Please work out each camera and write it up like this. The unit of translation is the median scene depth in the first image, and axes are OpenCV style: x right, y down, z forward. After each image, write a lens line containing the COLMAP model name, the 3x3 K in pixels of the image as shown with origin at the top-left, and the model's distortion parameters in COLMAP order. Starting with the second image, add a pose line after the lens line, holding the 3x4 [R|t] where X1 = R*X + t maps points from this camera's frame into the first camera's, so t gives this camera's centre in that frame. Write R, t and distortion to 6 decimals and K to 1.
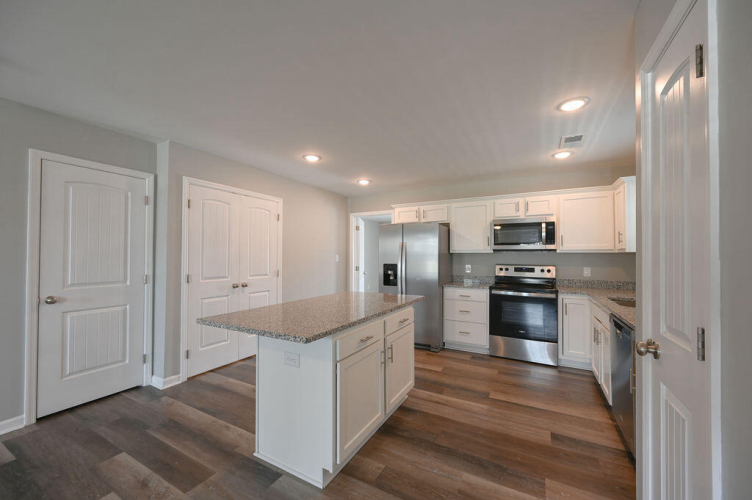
lens RADIAL K [[294.9, 0, 376.0], [0, 294.9, 250.0], [0, 0, 1]] dist [-0.001165, 0.000077]
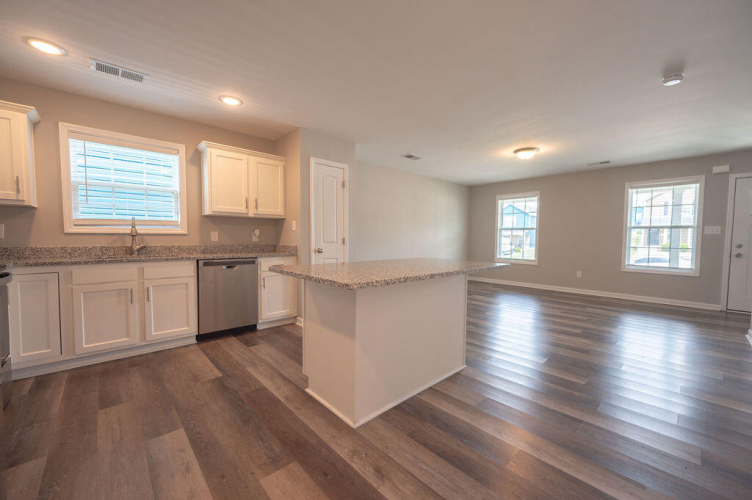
lens RADIAL K [[294.9, 0, 376.0], [0, 294.9, 250.0], [0, 0, 1]] dist [-0.001165, 0.000077]
pose [[-0.946494, -0.025901, 0.321679, -0.320475], [-0.018641, 0.999498, 0.025630, 0.106369], [-0.322181, 0.018262, -0.946502, 1.735265]]
